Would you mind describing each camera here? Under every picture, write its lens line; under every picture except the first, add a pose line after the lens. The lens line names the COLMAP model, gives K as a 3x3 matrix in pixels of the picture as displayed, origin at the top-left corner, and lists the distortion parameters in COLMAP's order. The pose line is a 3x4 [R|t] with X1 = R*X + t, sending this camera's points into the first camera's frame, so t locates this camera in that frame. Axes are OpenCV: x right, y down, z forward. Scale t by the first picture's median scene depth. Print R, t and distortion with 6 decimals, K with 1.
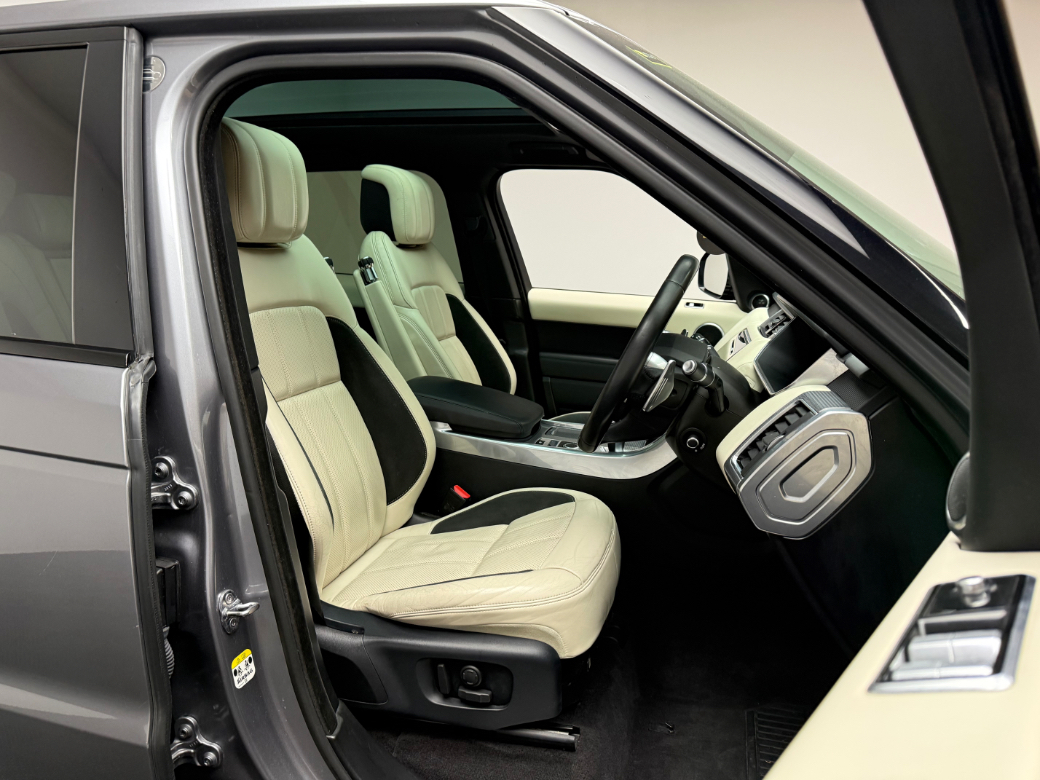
lens RADIAL K [[721.7, 0, 520.0], [0, 721.7, 390.0], [0, 0, 1]] dist [0.000331, 0.000145]
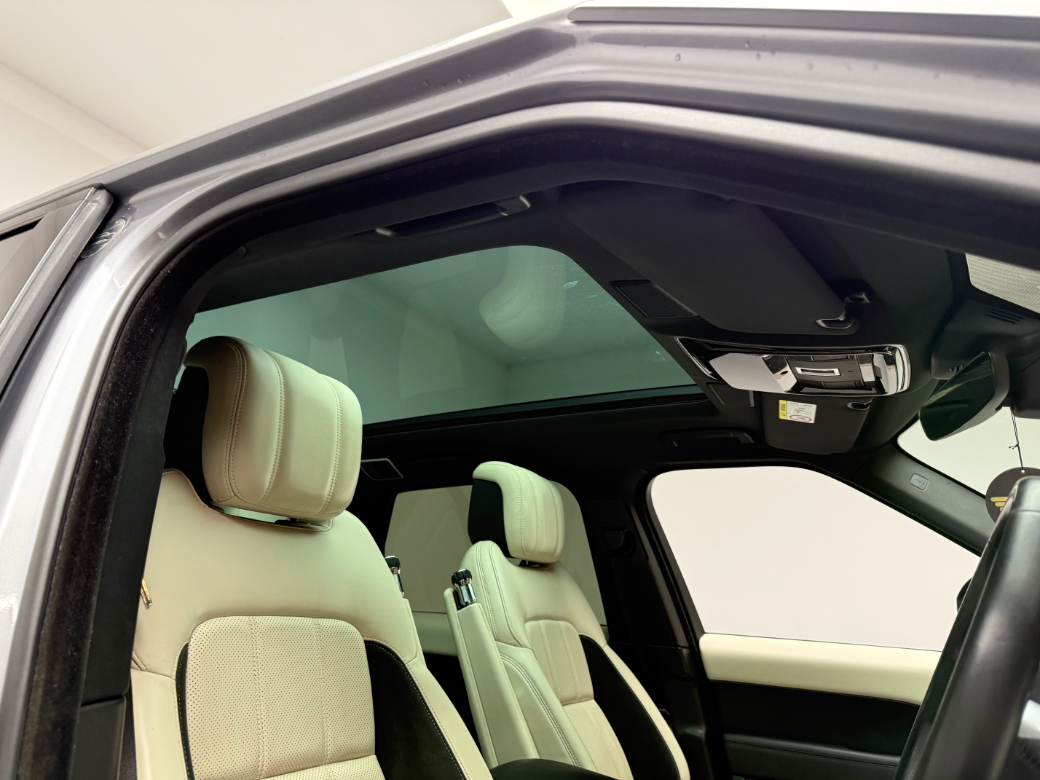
lens RADIAL K [[725.5, 0, 491.4], [0, 725.5, 387.7], [0, 0, 1]] dist [0.060096, -0.095383]
pose [[0.967358, -0.062774, -0.245517, 0.006369], [-0.063682, 0.877526, -0.475282, 0.001199], [0.245283, 0.475402, 0.844884, 0.270475]]
